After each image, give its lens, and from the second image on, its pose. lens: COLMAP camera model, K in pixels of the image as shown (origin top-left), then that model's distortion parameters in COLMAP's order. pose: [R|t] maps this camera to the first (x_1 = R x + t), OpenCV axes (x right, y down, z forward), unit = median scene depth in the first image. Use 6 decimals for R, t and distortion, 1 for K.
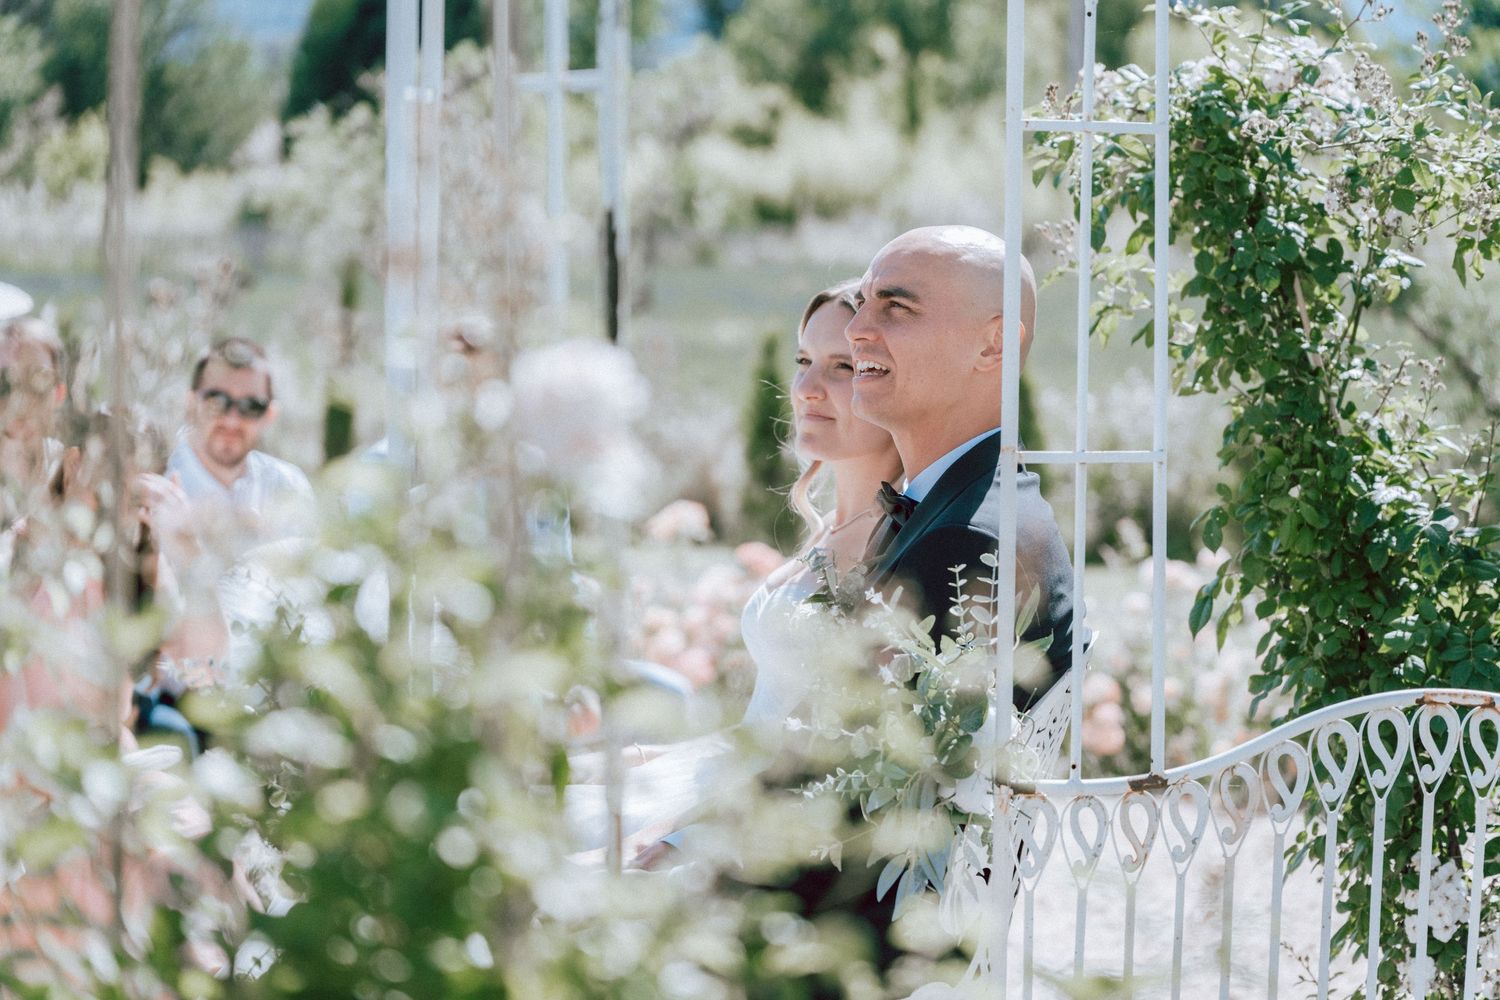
lens RADIAL K [[5173.5, 0, 747.8], [0, 5173.5, 496.3], [0, 0, 1]] dist [-3.065387, 0.000000]
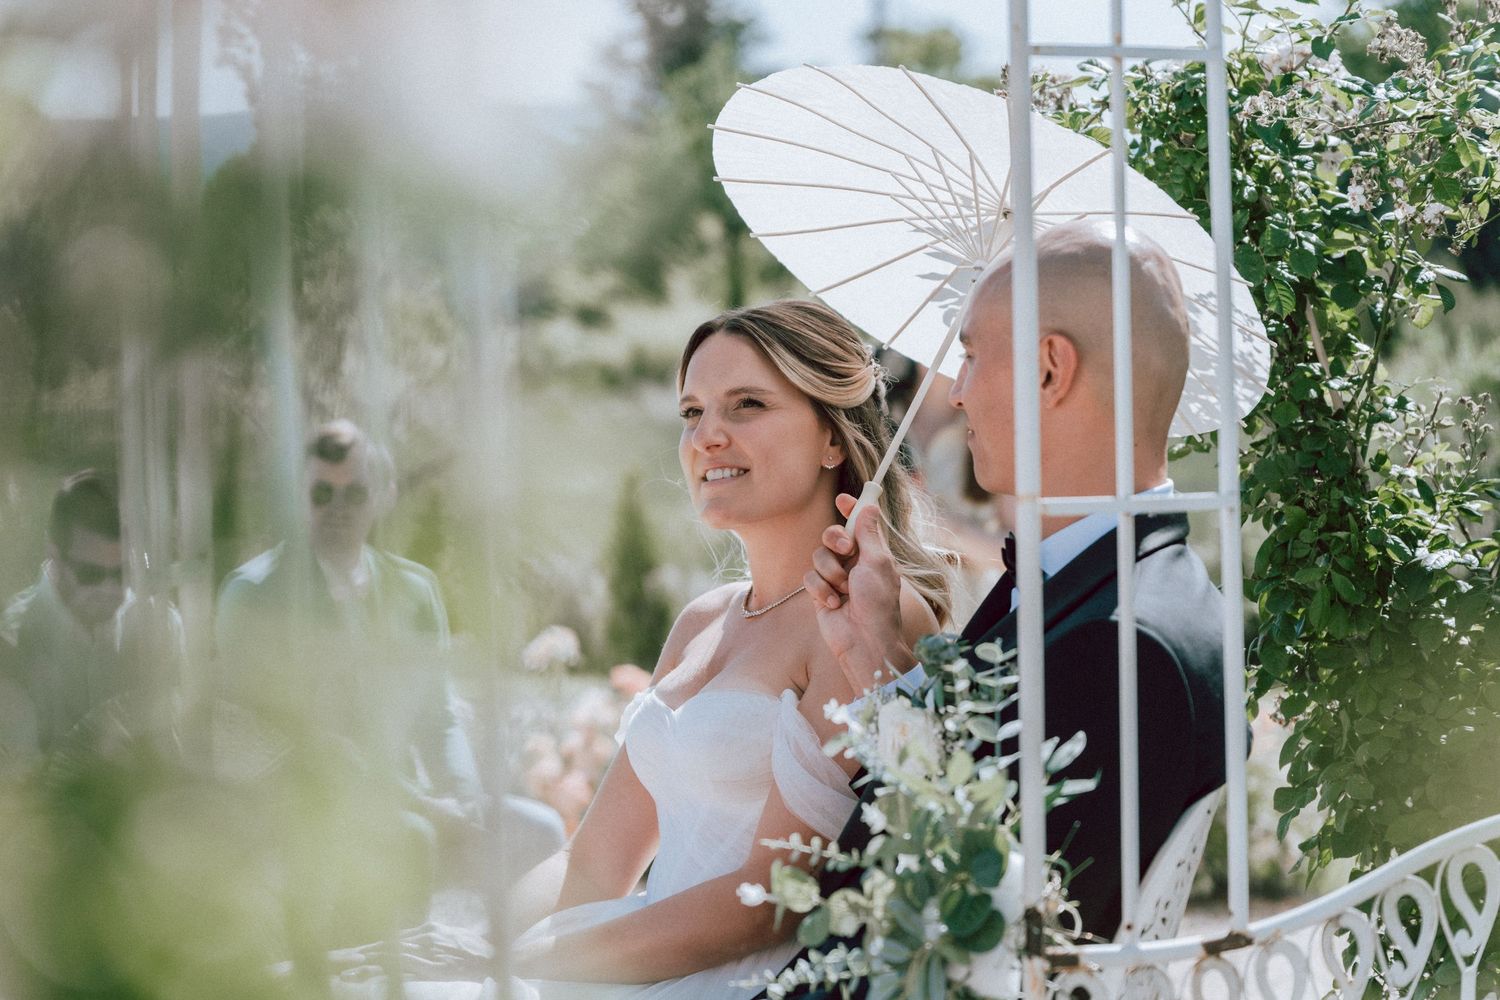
lens RADIAL K [[4195.8, 0, 751.4], [0, 4195.8, 496.0], [0, 0, 1]] dist [-1.169203, 0.000000]
pose [[0.998396, -0.040689, 0.039357, -0.009292], [0.041979, 0.998589, -0.032511, 0.006246], [-0.037979, 0.034111, 0.998696, 0.330744]]
